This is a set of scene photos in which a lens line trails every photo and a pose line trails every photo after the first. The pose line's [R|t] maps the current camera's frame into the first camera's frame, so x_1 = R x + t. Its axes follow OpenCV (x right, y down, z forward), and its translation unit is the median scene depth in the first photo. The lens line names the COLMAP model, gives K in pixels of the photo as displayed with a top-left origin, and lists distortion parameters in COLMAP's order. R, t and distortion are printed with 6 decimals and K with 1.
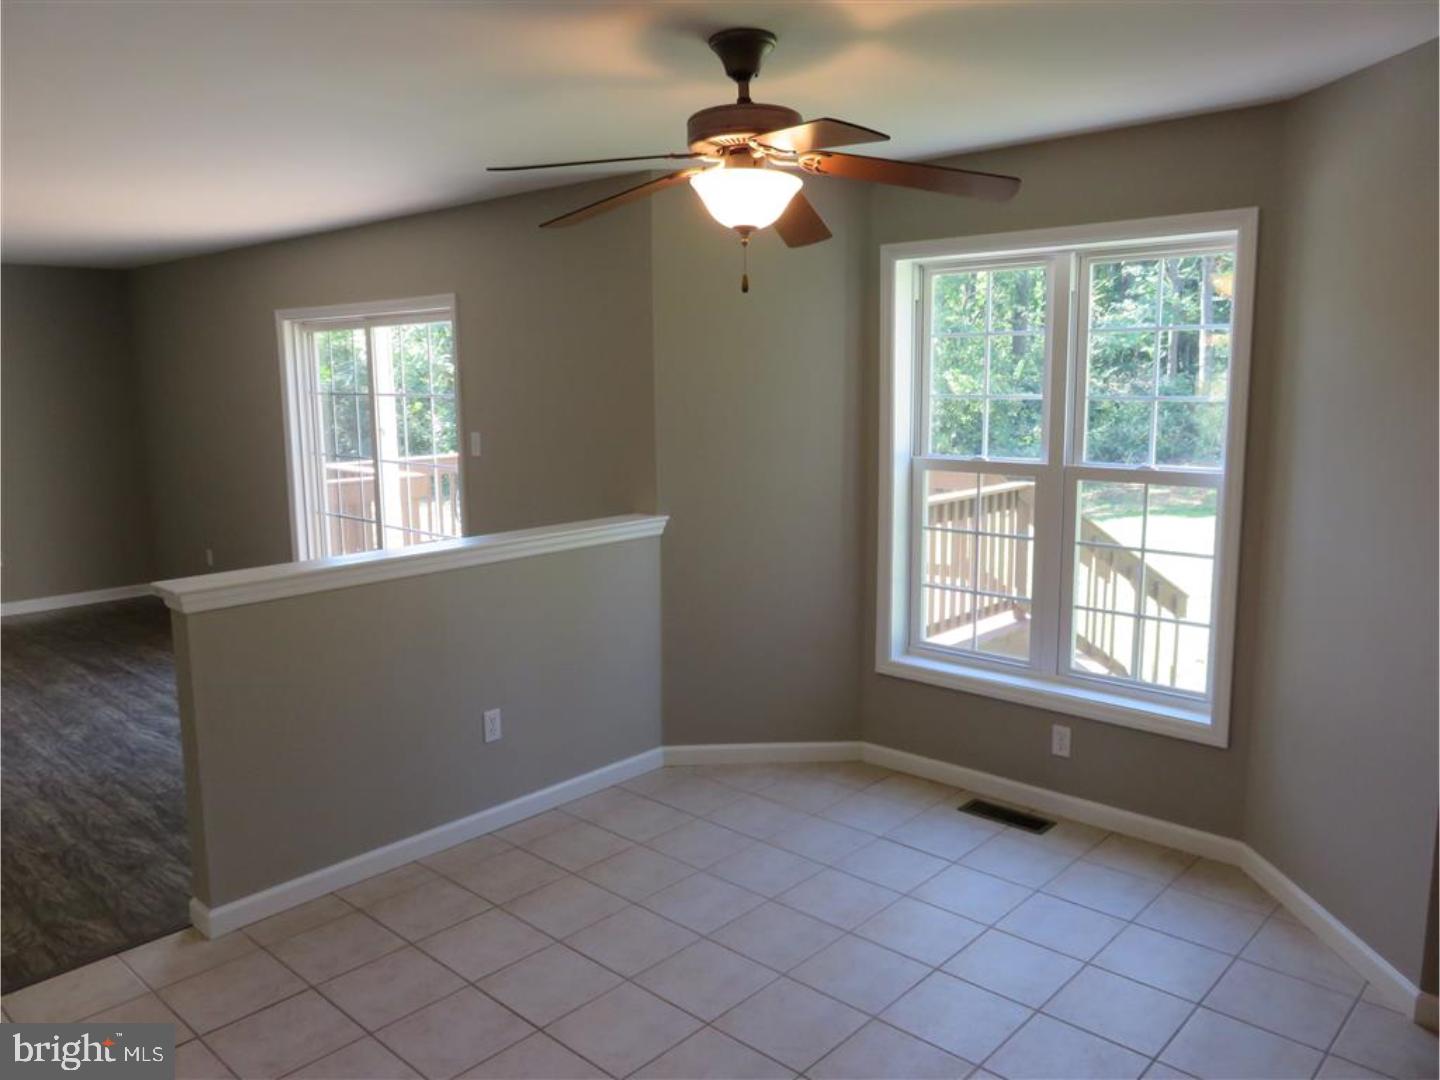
lens RADIAL K [[1076.4, 0, 720.0], [0, 1076.4, 540.0], [0, 0, 1]] dist [-0.013563, -0.000763]
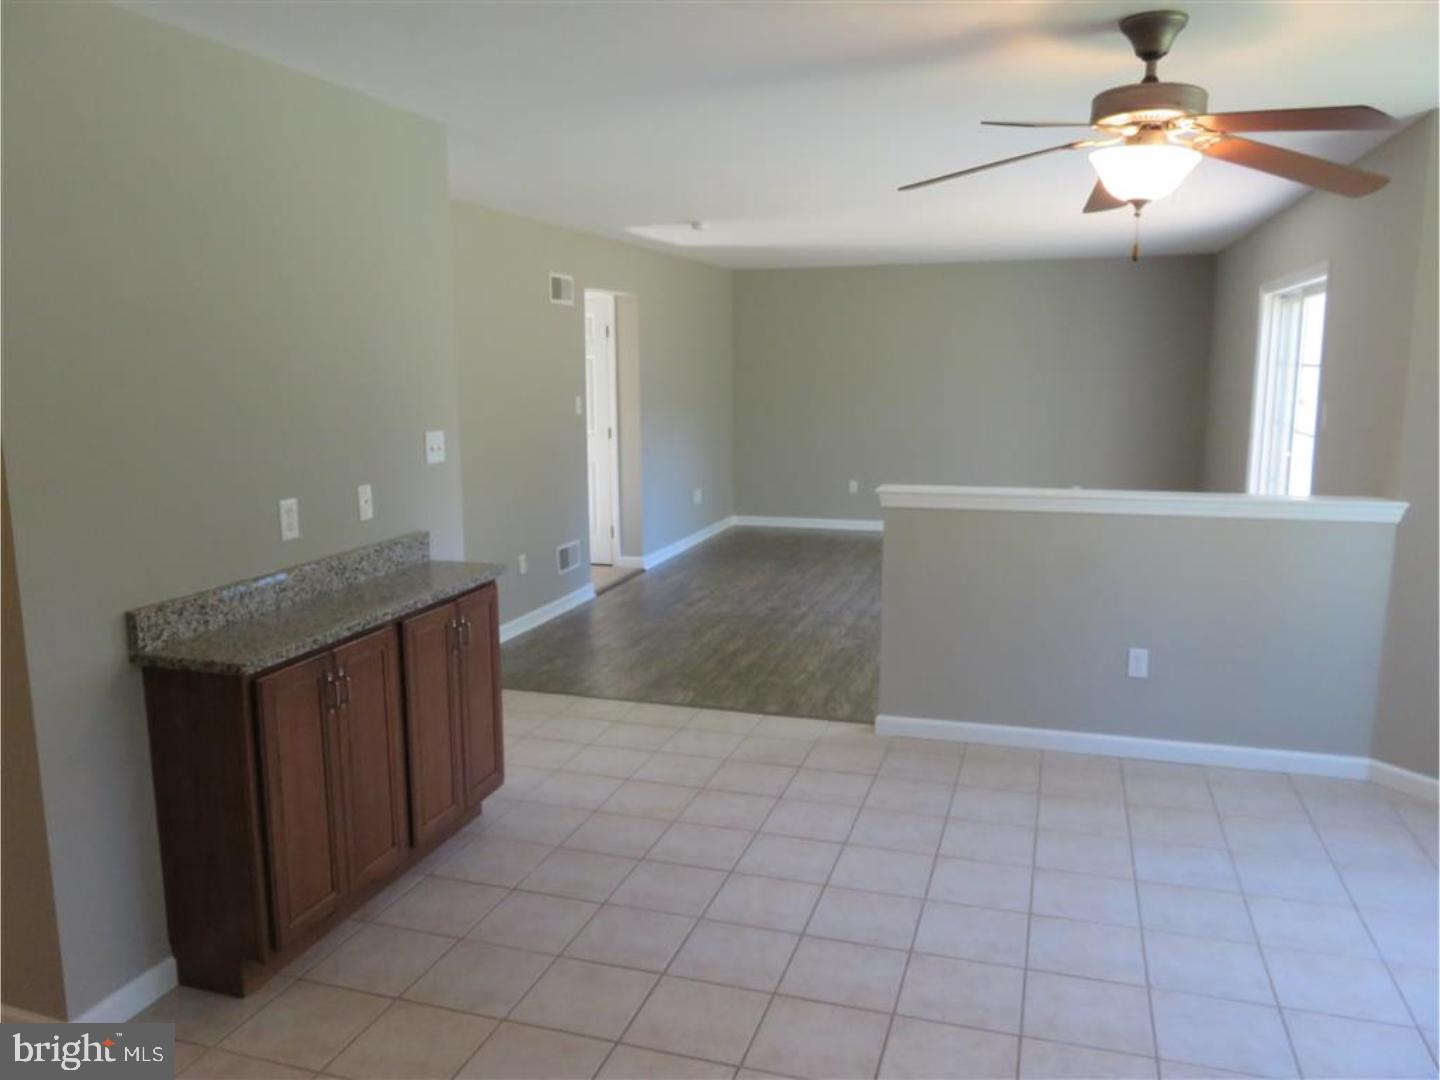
lens RADIAL K [[1076.4, 0, 720.0], [0, 1076.4, 540.0], [0, 0, 1]] dist [-0.013563, -0.000763]
pose [[0.425059, 0.157292, -0.891394, 0.846824], [-0.138544, 0.984488, 0.107655, -0.015622], [0.894500, 0.077738, 0.440257, 0.186961]]
